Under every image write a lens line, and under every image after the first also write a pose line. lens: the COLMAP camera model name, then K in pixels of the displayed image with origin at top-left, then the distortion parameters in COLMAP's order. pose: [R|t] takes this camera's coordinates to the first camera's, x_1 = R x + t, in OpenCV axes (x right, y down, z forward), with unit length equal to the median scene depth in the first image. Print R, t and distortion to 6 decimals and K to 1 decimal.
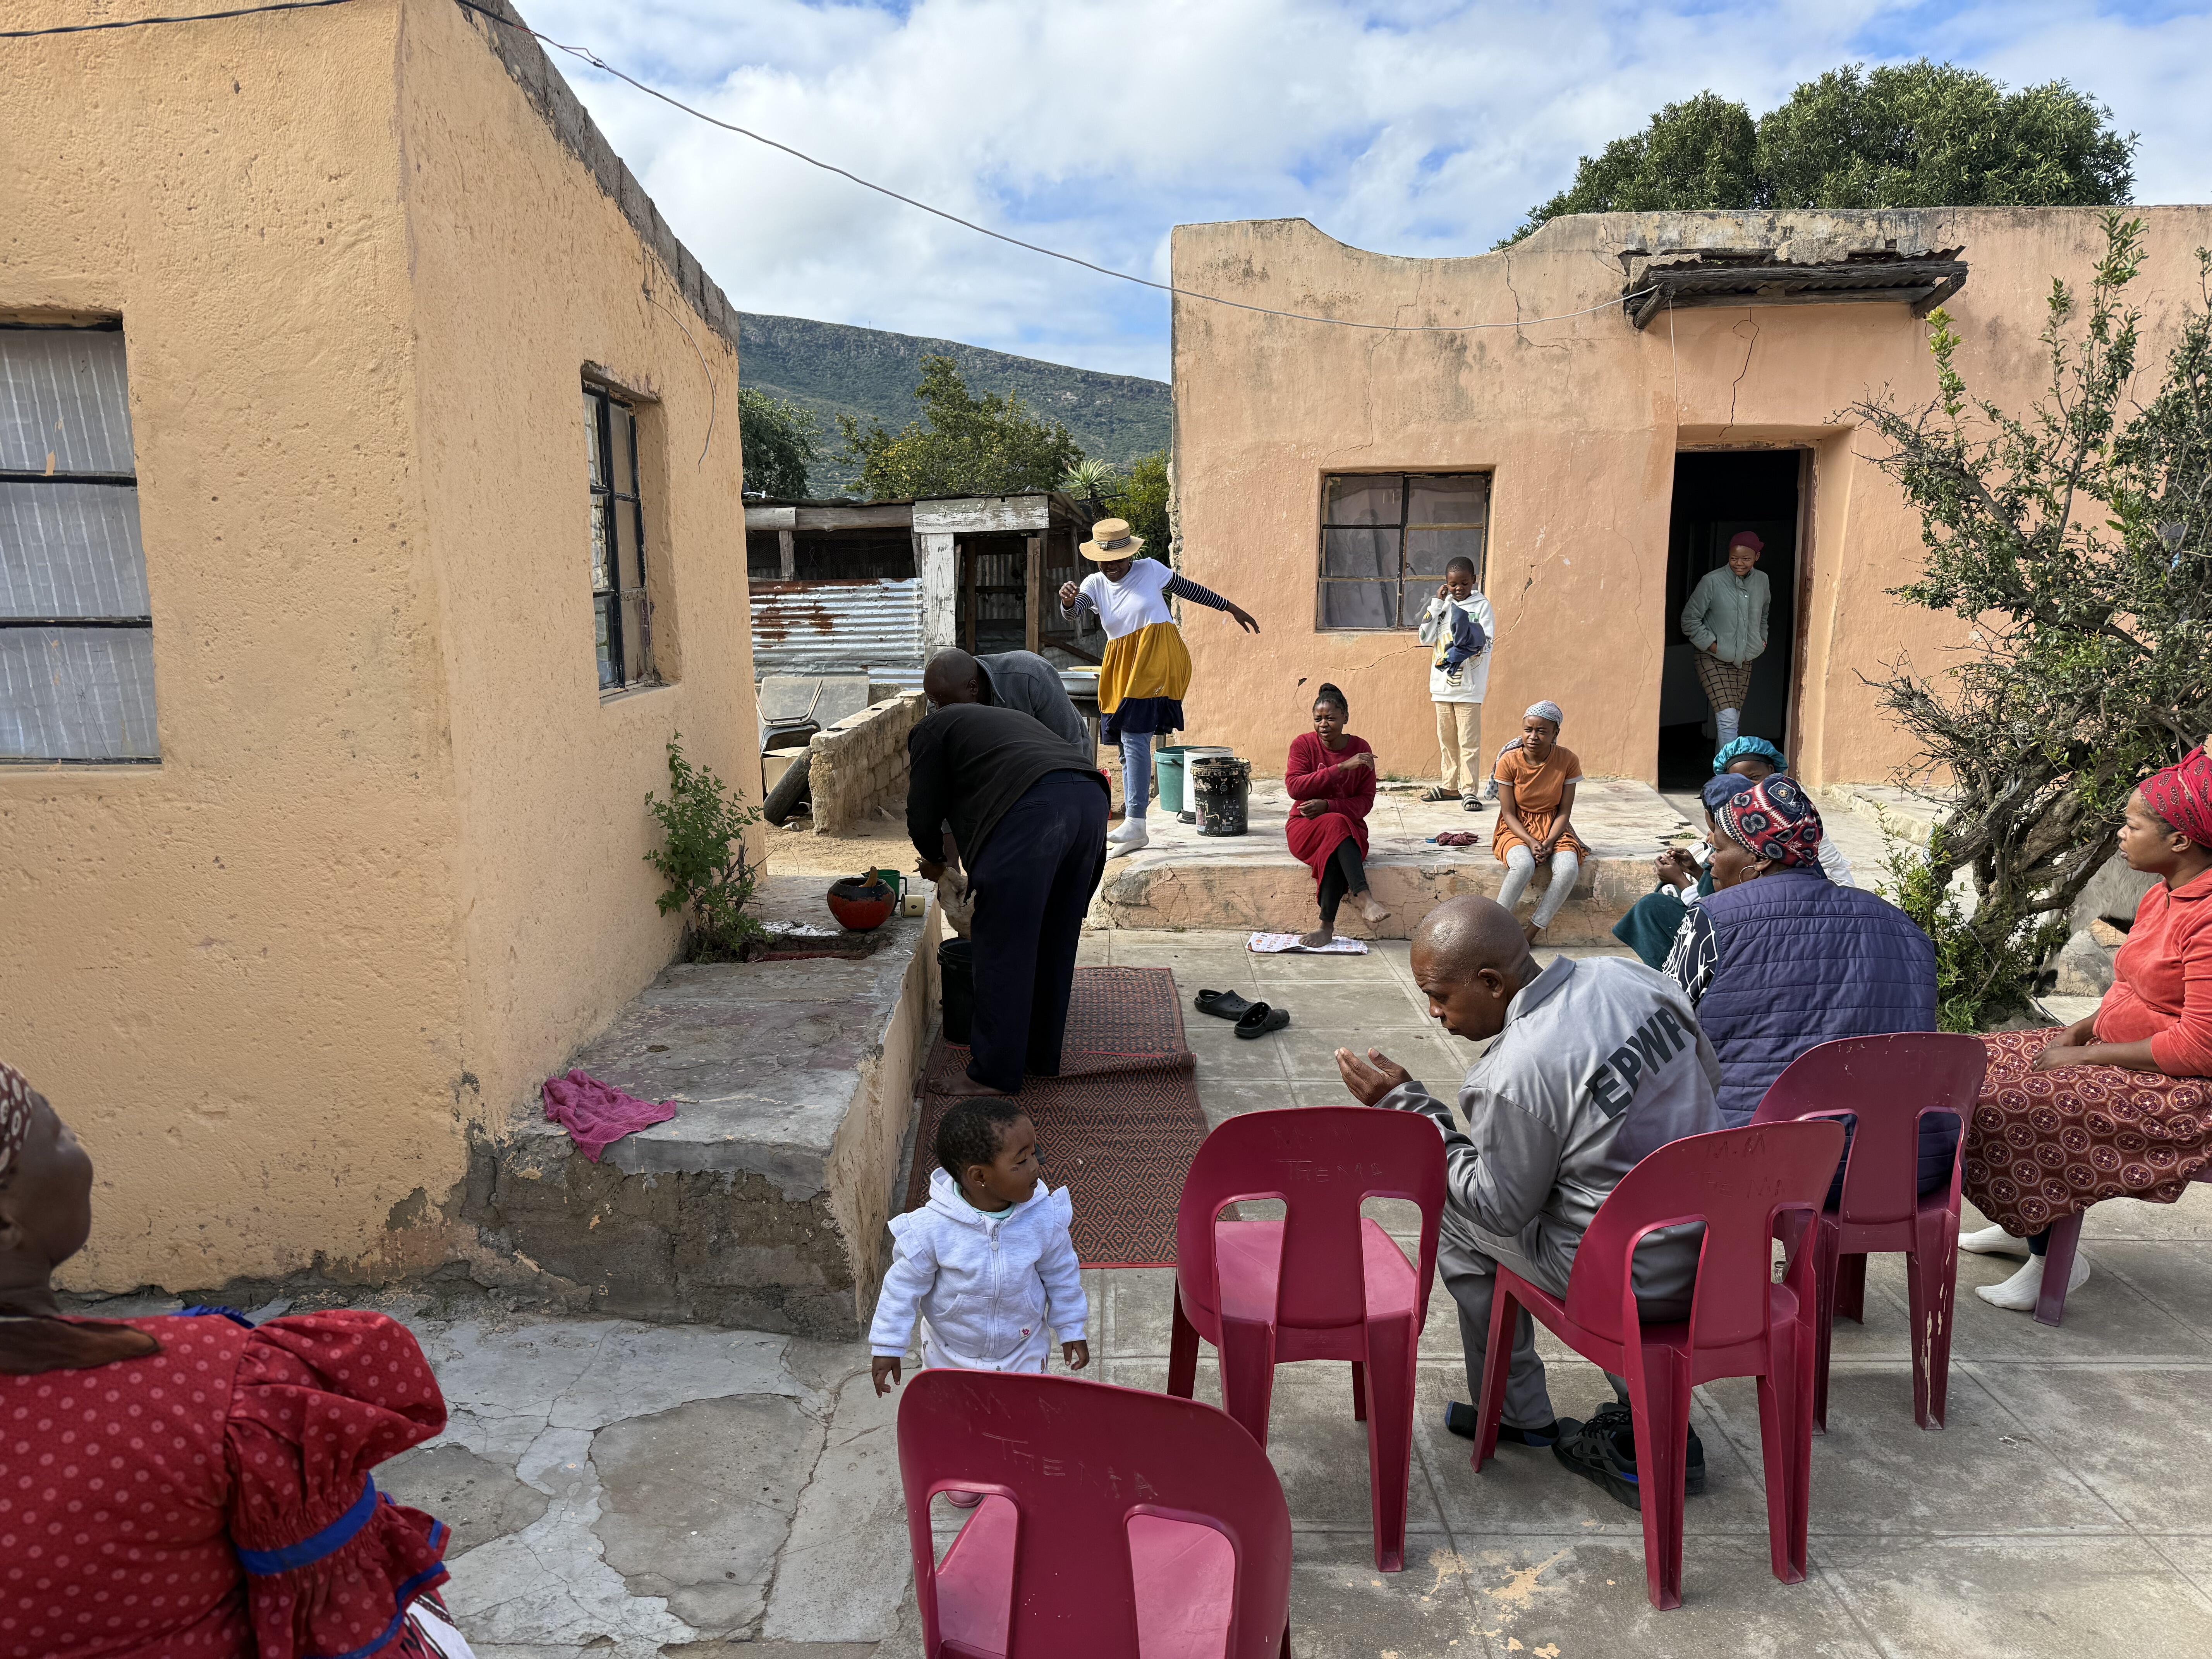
lens RADIAL K [[1577.1, 0, 1114.3], [0, 1577.1, 828.5], [0, 0, 1]] dist [0.006989, -0.018413]
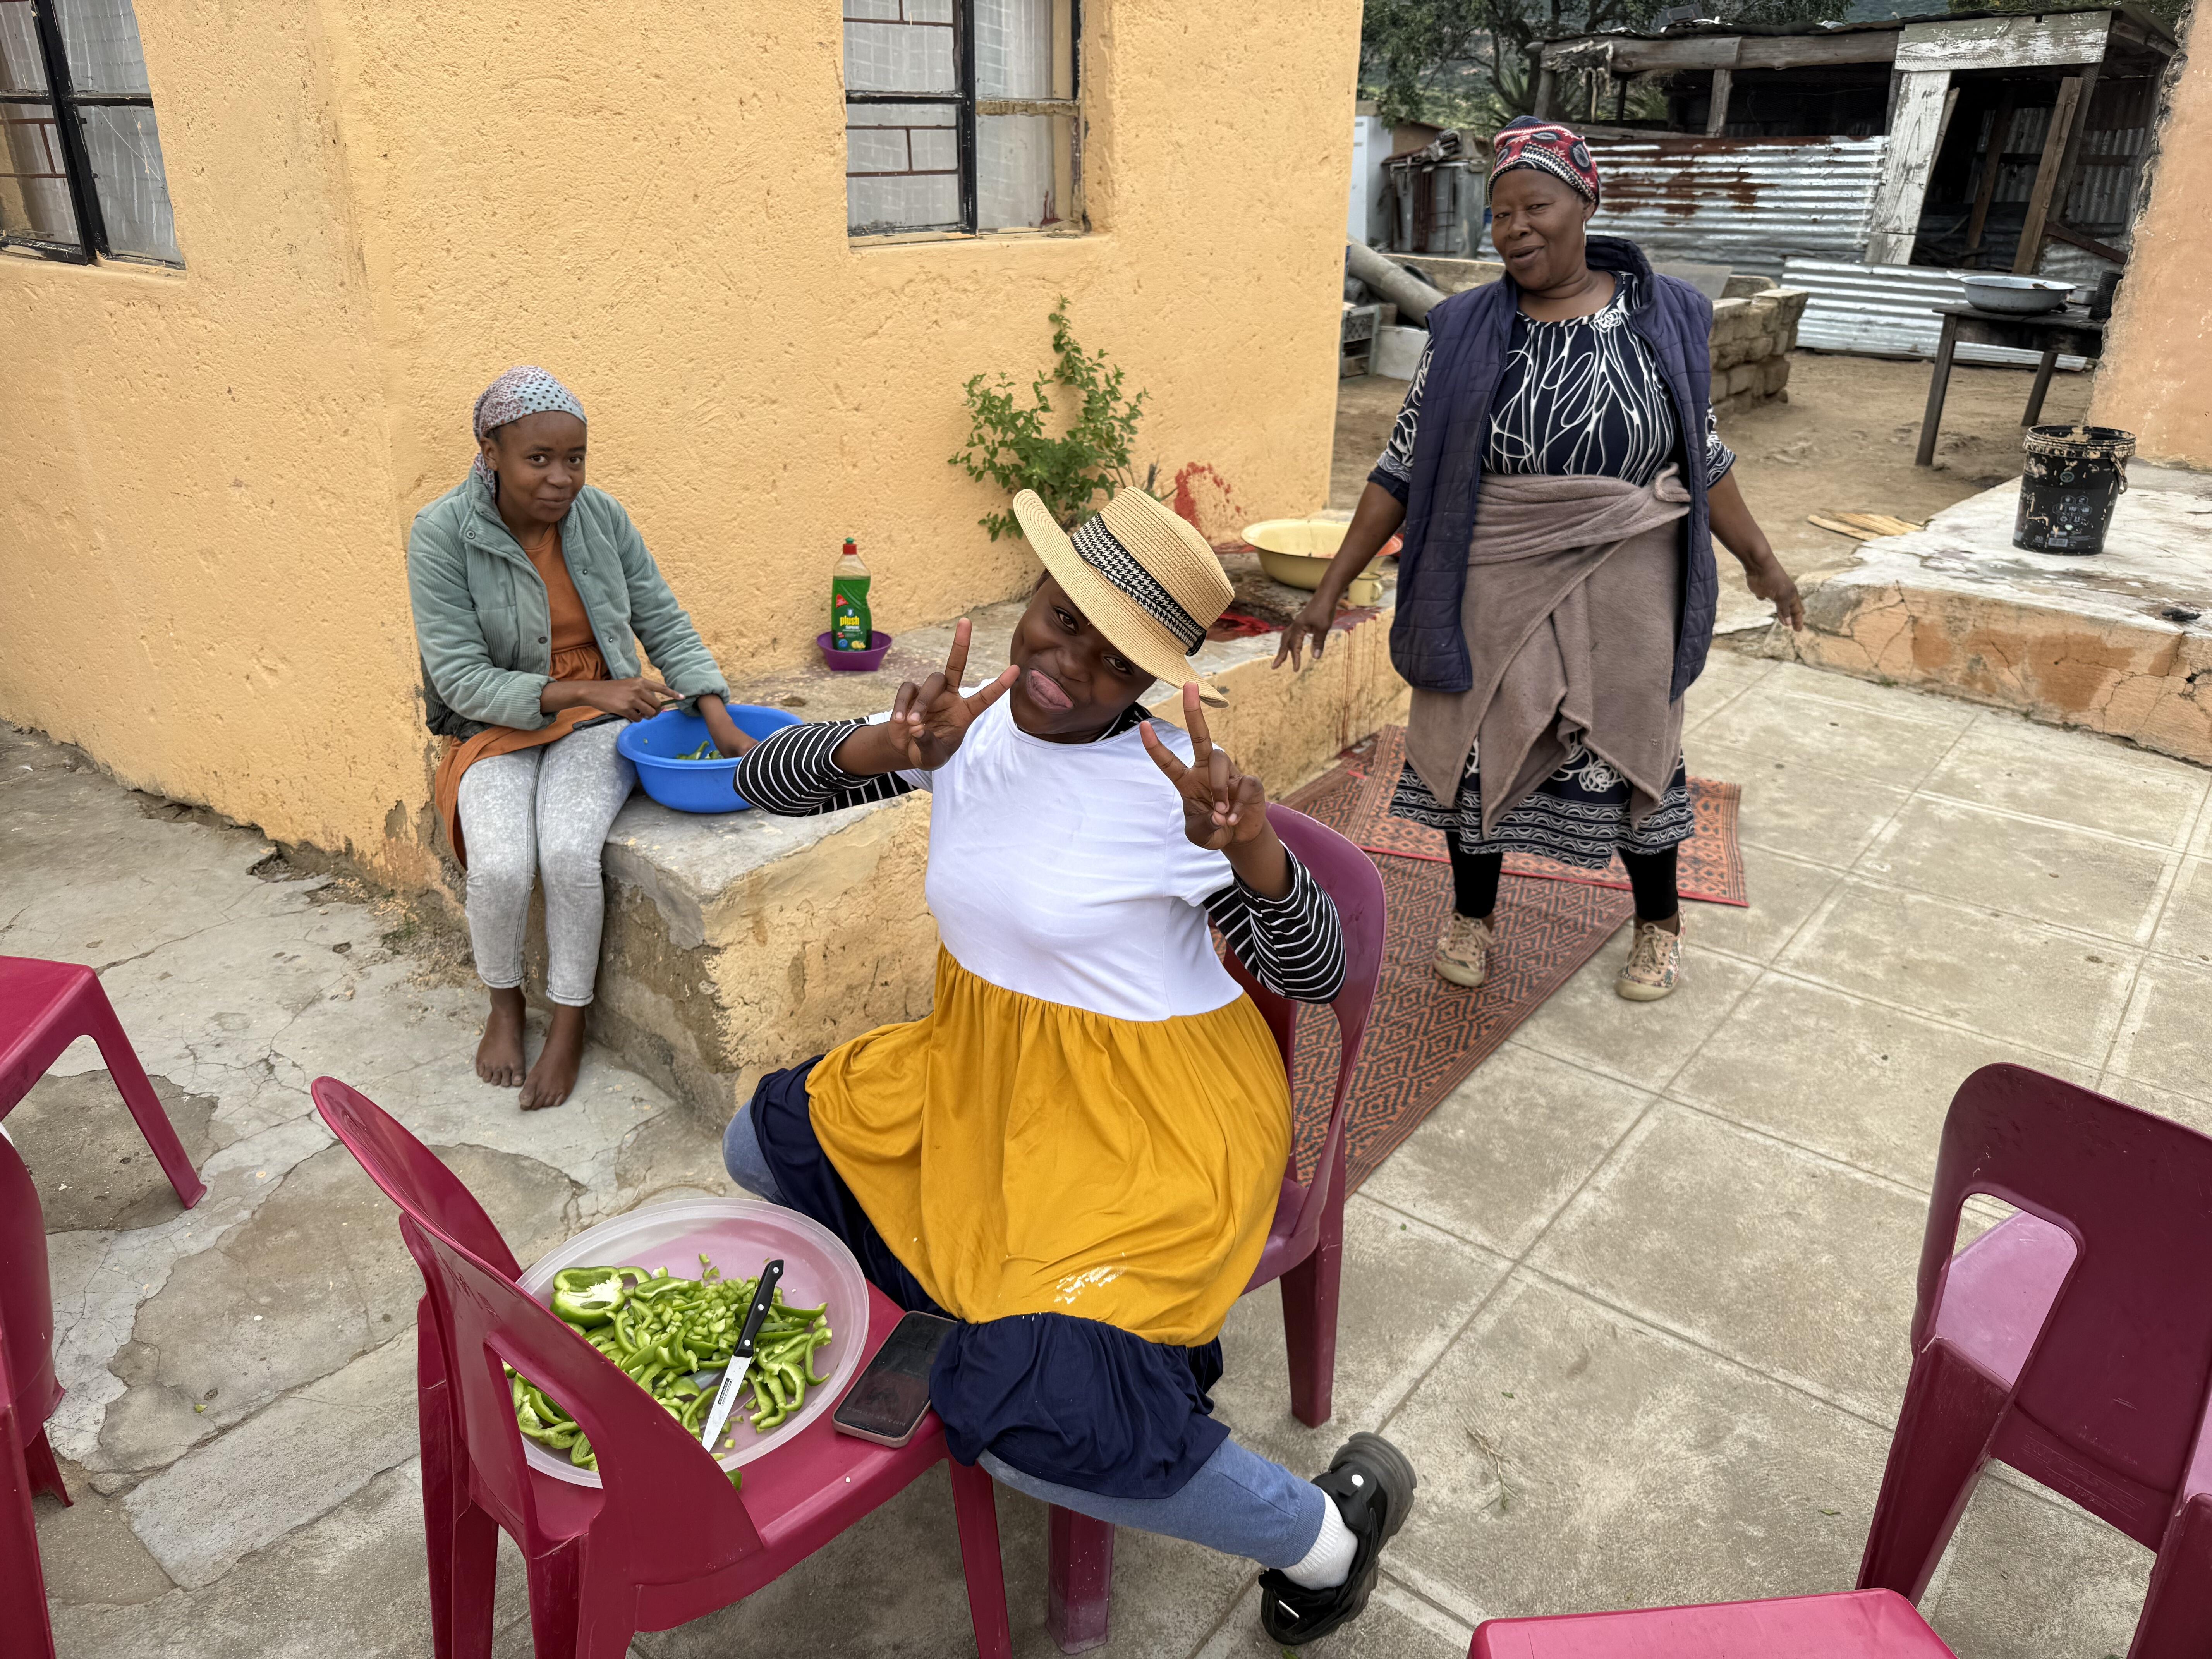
lens RADIAL K [[1577.1, 0, 1099.3], [0, 1577.1, 823.9], [0, 0, 1]] dist [0.006989, -0.018413]
pose [[0.776429, 0.265483, -0.571556, 0.099121], [-0.119347, 0.952468, 0.280287, -0.014240], [0.618801, -0.149409, 0.771208, 0.150854]]
